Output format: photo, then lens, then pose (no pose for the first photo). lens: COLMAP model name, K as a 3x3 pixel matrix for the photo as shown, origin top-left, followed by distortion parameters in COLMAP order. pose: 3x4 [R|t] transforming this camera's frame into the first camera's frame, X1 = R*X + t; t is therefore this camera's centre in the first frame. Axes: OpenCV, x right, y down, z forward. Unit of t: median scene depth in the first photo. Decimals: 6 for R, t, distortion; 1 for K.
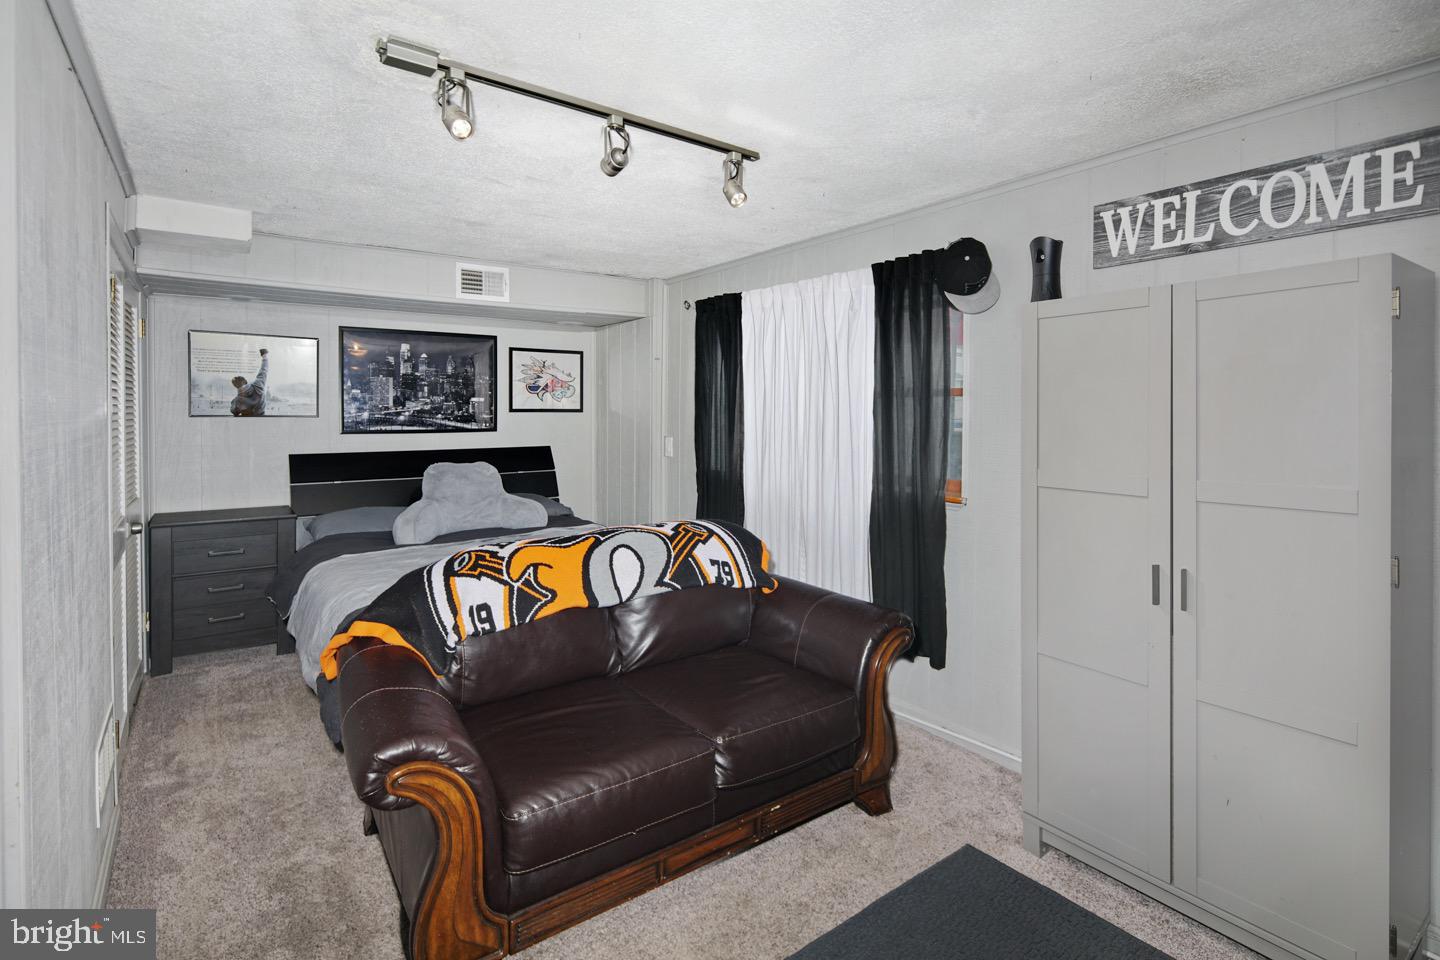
lens RADIAL K [[700.8, 0, 696.6], [0, 700.8, 420.7], [0, 0, 1]] dist [0.006603, -0.005043]
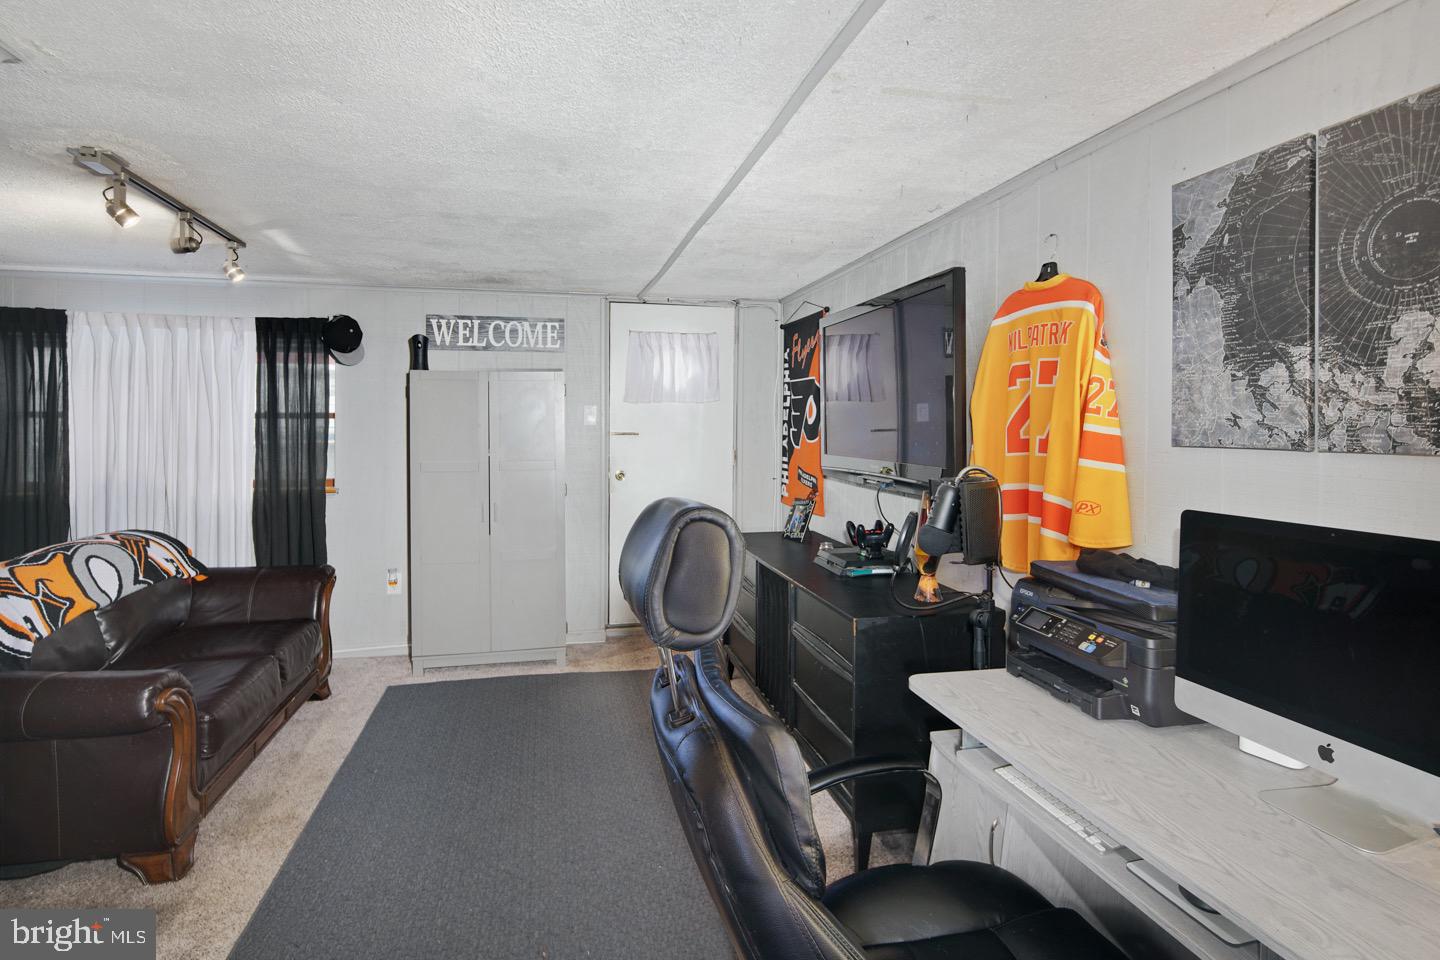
lens RADIAL K [[700.8, 0, 698.5], [0, 700.8, 422.7], [0, 0, 1]] dist [0.006603, -0.005043]
pose [[0.390653, -0.001371, 0.920537, -0.870000], [0.011465, 0.999929, -0.003376, -0.018216], [-0.920467, 0.011873, 0.390641, -0.354904]]
